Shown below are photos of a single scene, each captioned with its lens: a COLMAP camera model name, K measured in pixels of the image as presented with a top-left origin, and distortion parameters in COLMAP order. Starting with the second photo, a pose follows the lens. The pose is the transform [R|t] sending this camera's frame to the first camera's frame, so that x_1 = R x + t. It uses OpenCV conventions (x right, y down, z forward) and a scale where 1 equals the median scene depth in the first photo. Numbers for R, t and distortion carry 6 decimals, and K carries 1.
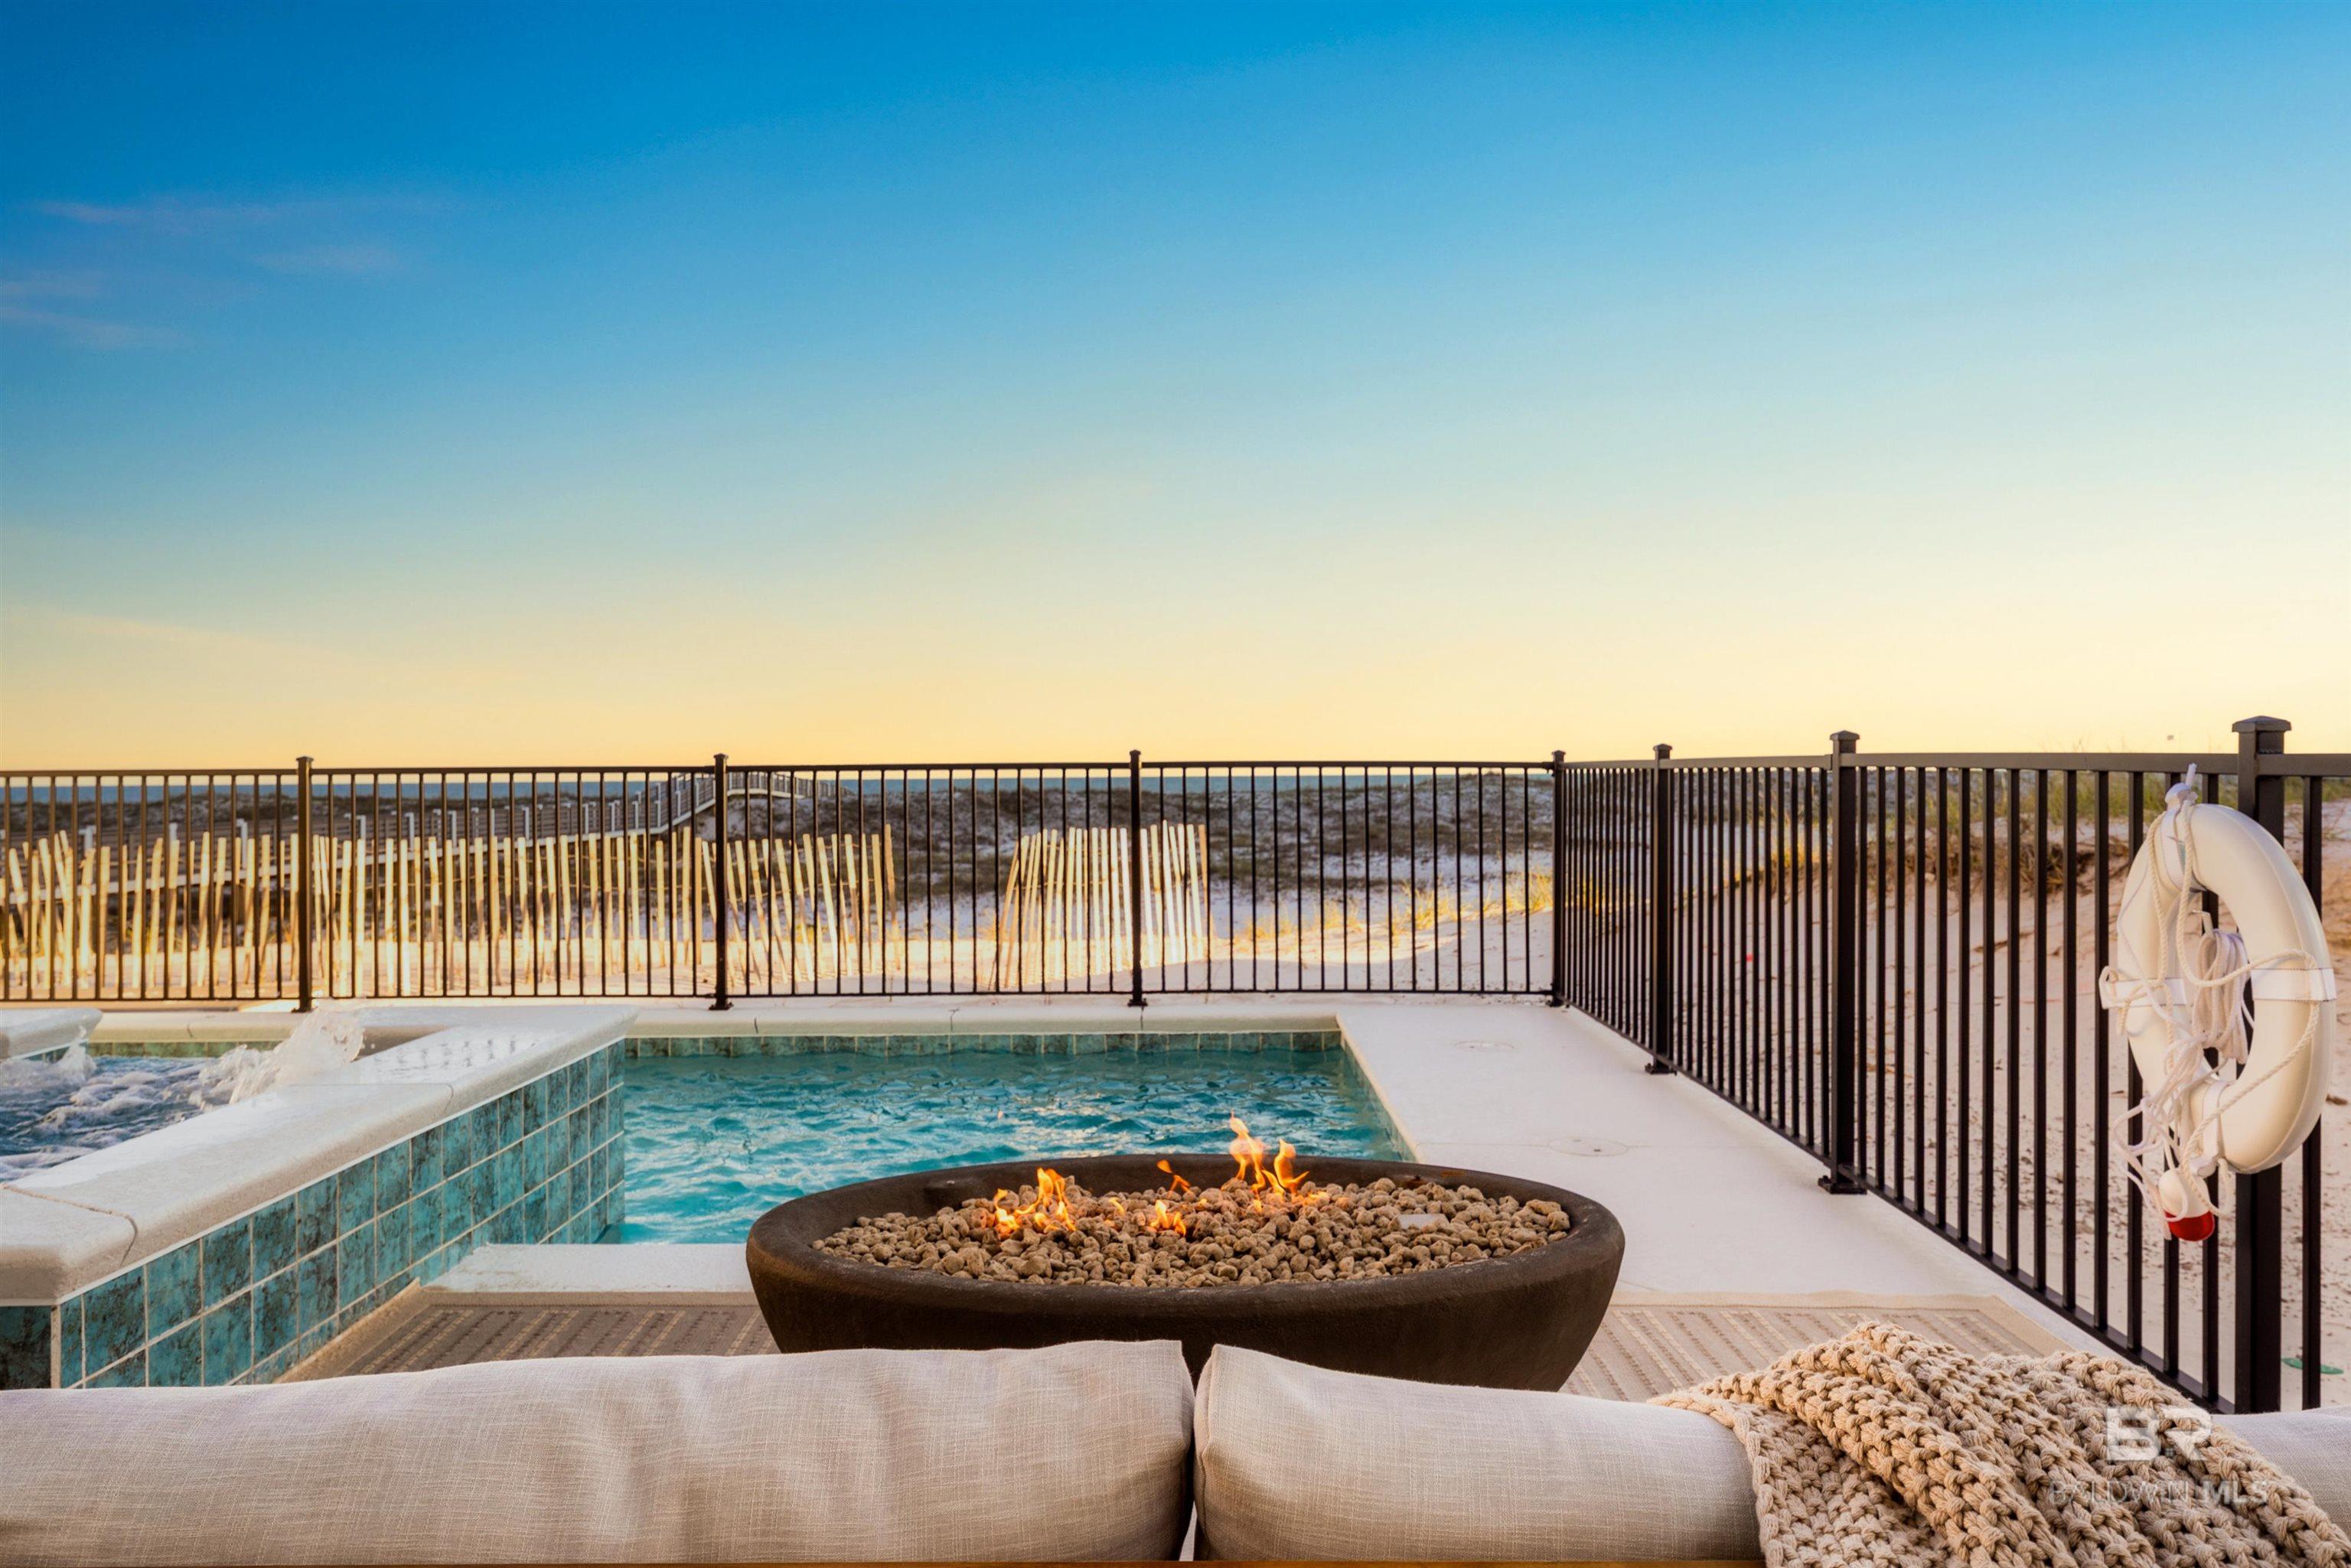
lens RADIAL K [[1572.4, 0, 1160.8], [0, 1572.4, 778.7], [0, 0, 1]] dist [-0.023429, 0.000832]
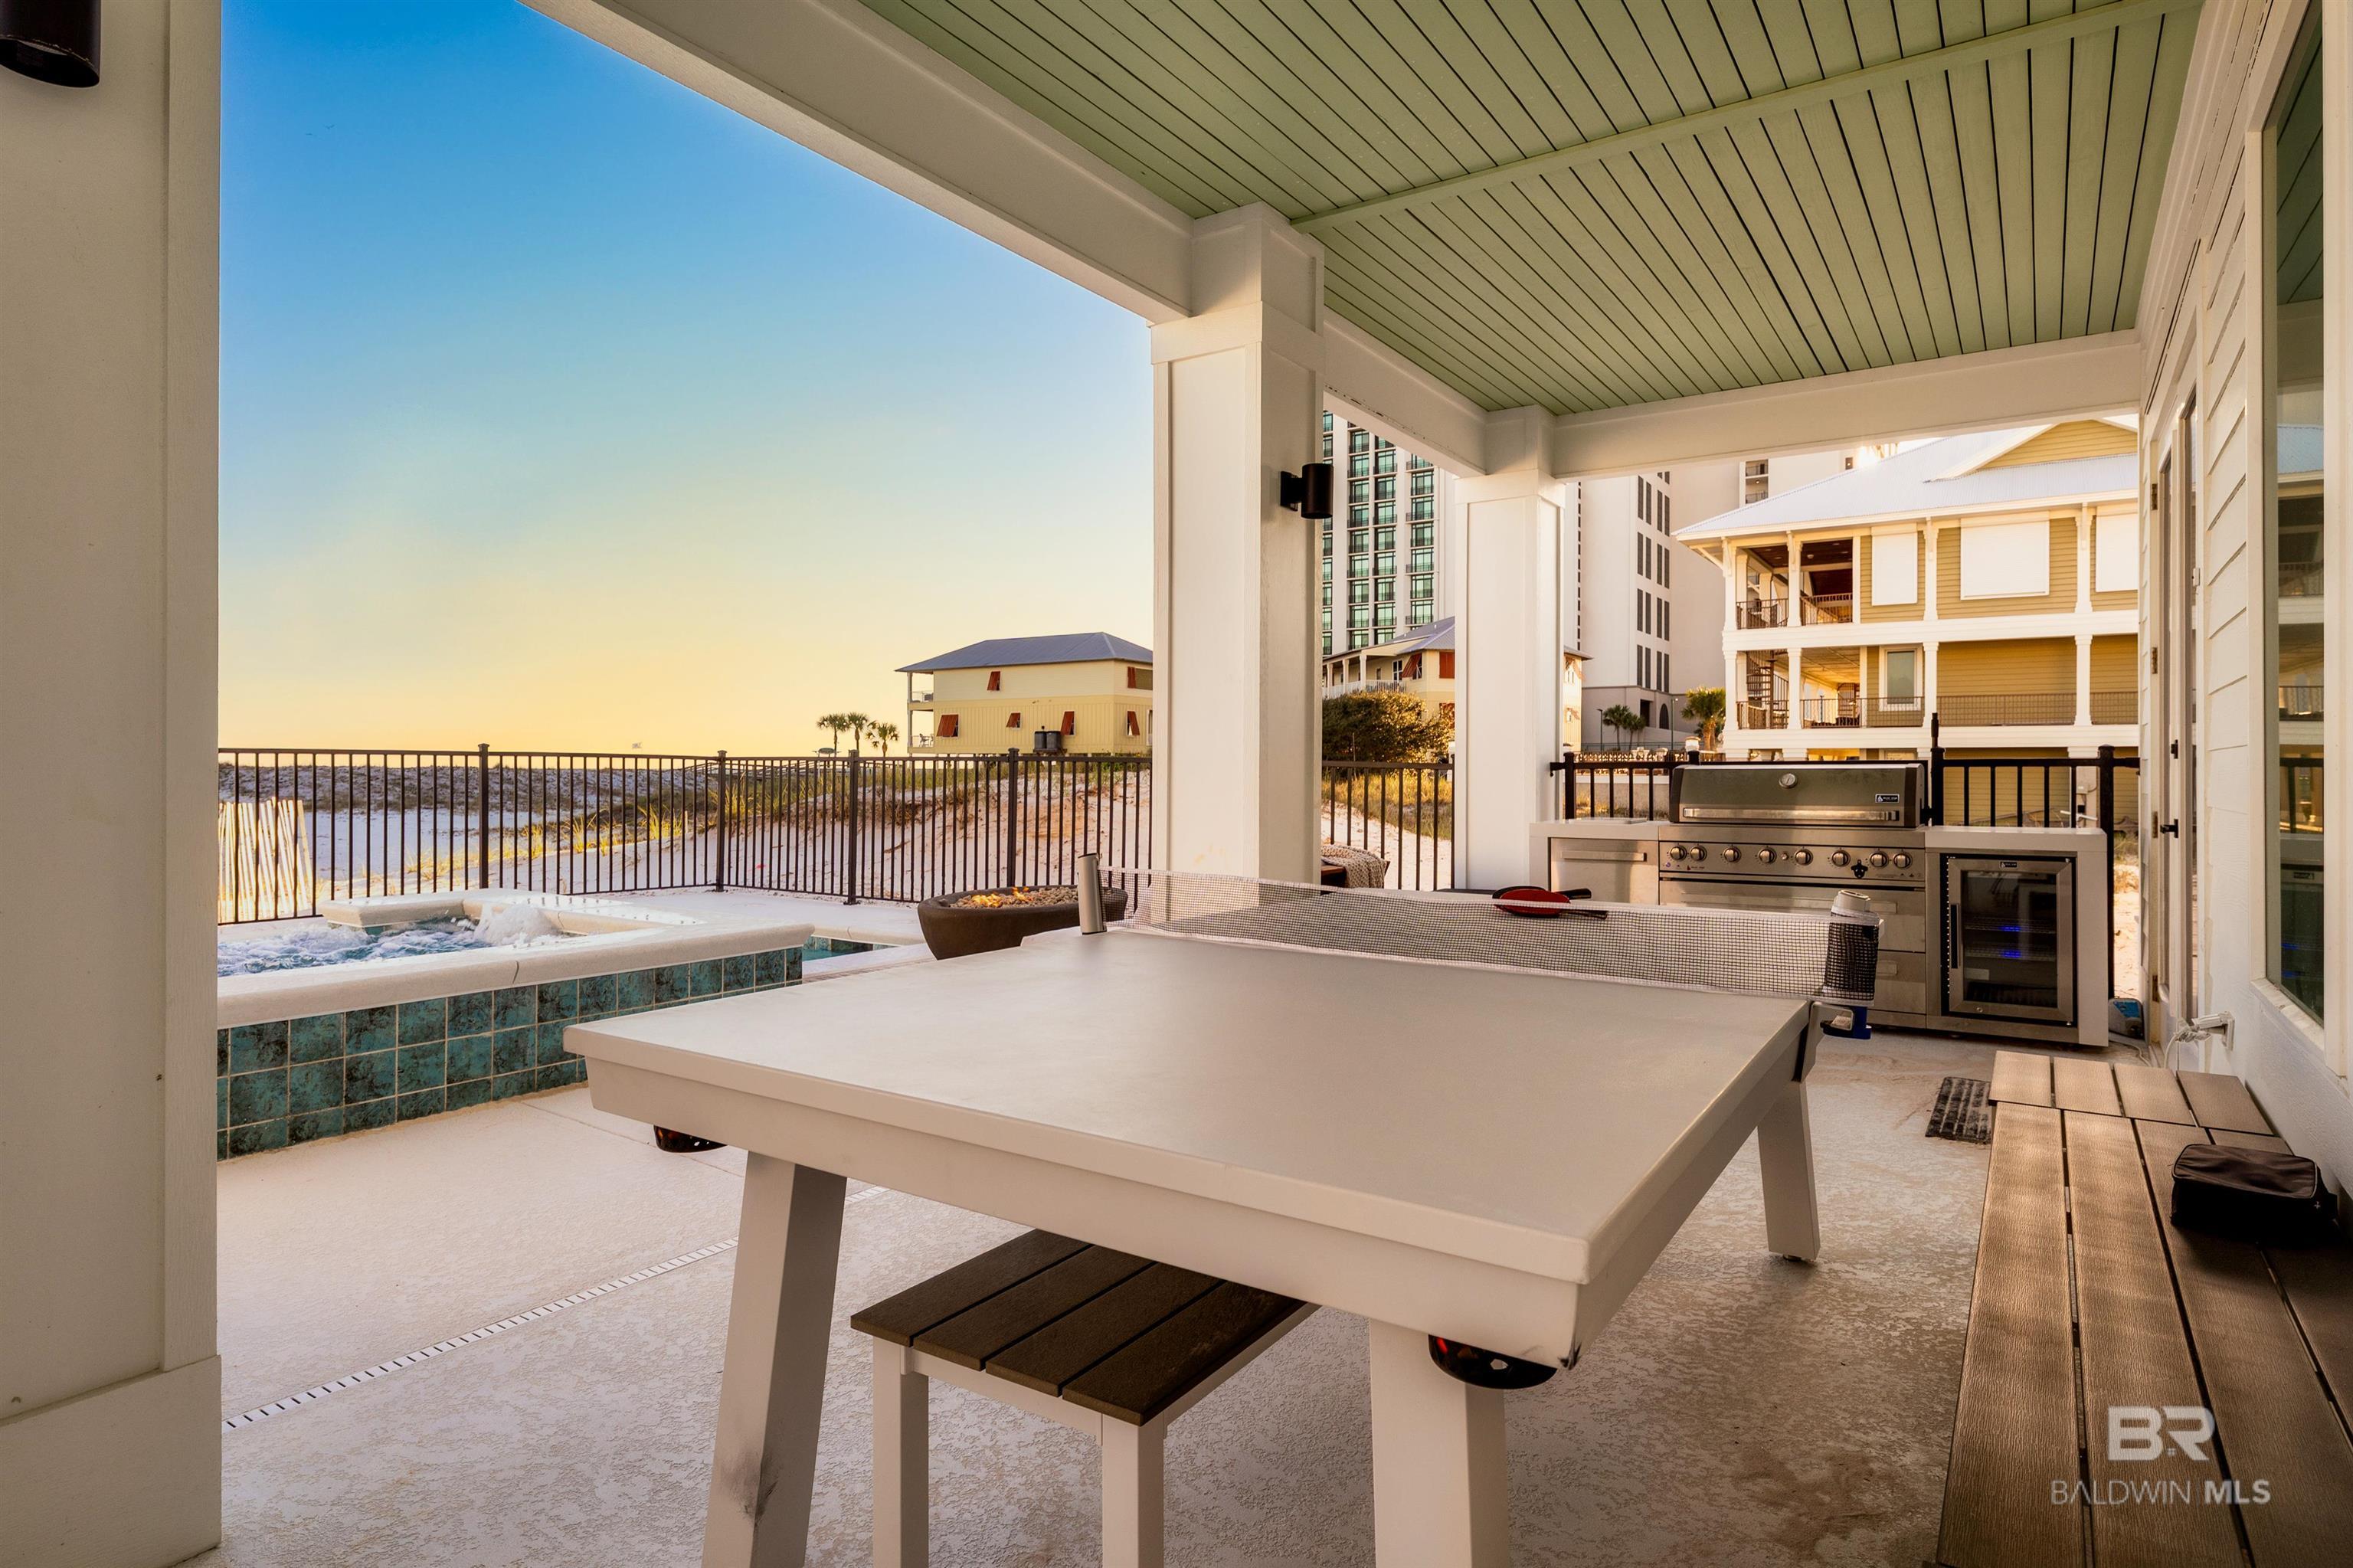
lens RADIAL K [[1262.2, 0, 1173.9], [0, 1262.2, 752.0], [0, 0, 1]] dist [0.004380, -0.002919]
pose [[0.552228, 0.021372, 0.833419, -0.518063], [-0.006570, 0.999752, -0.021285, 0.009304], [-0.833667, 0.006279, 0.552231, -0.182613]]
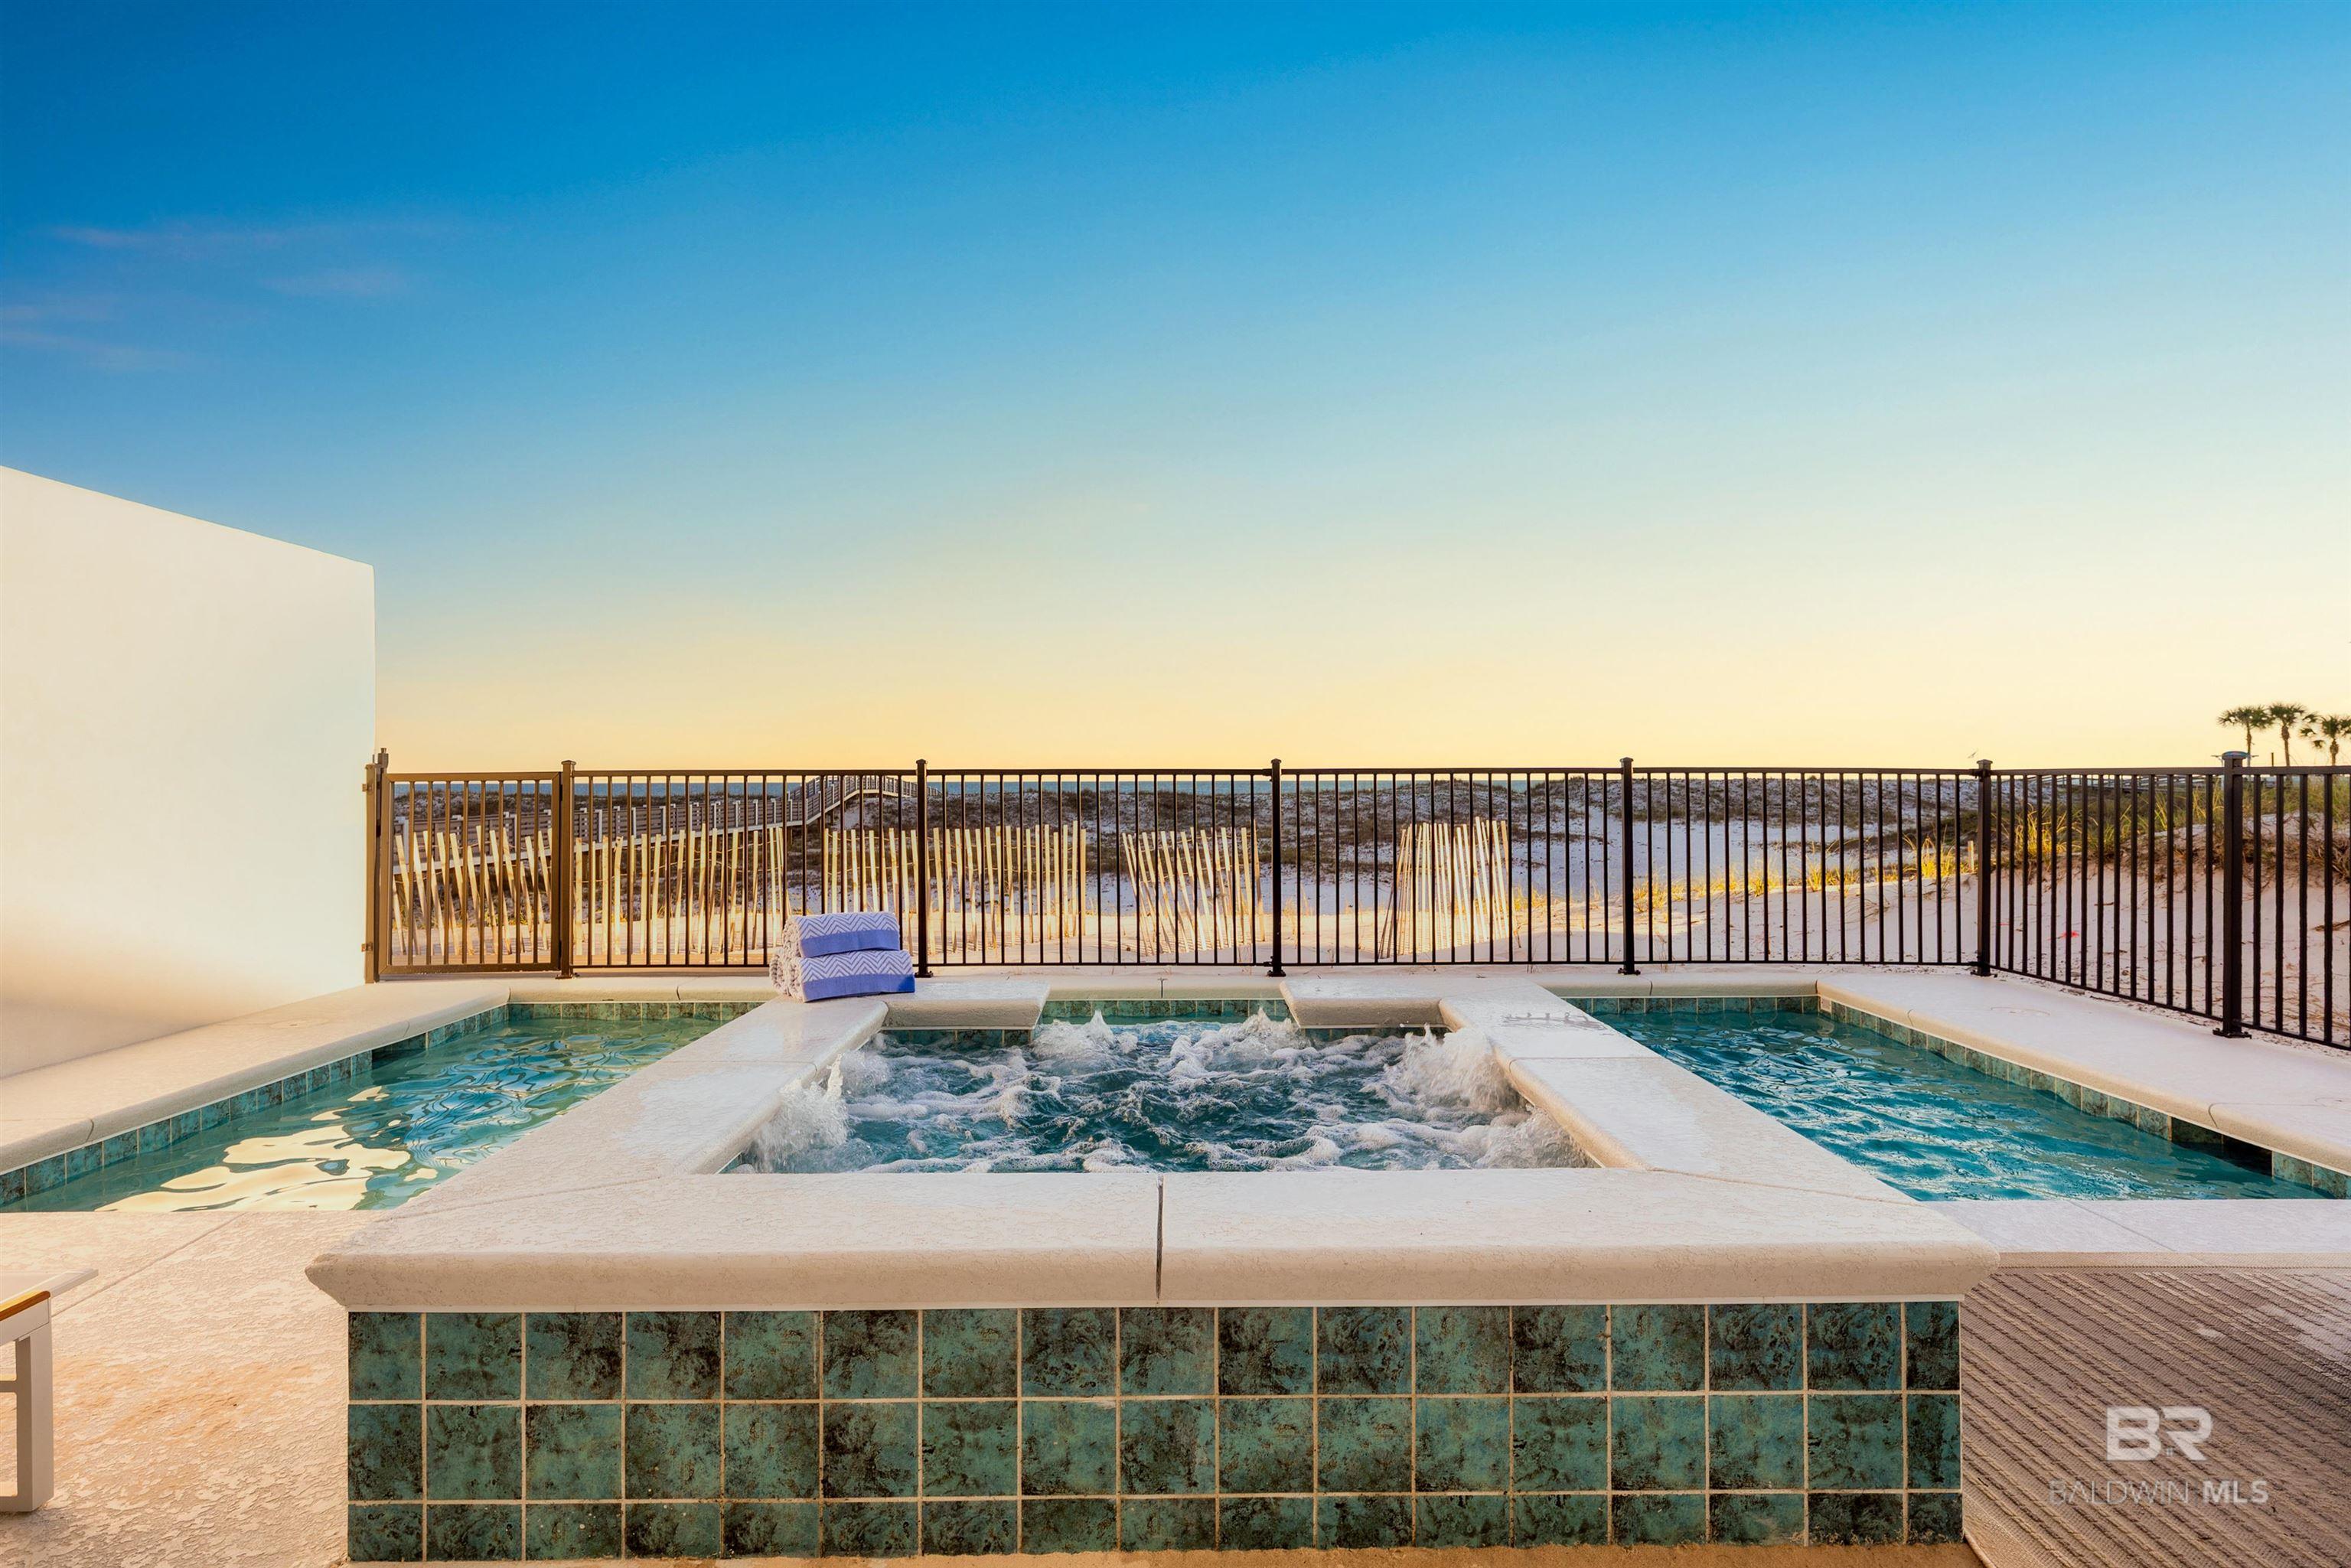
lens RADIAL K [[1261.0, 0, 1174.1], [0, 1261.0, 774.1], [0, 0, 1]] dist [0.004380, -0.002919]
pose [[0.999849, 0.004168, 0.016870, -0.288584], [-0.004052, 0.999968, -0.006865, 0.001894], [-0.016898, 0.006796, 0.999834, 0.044797]]
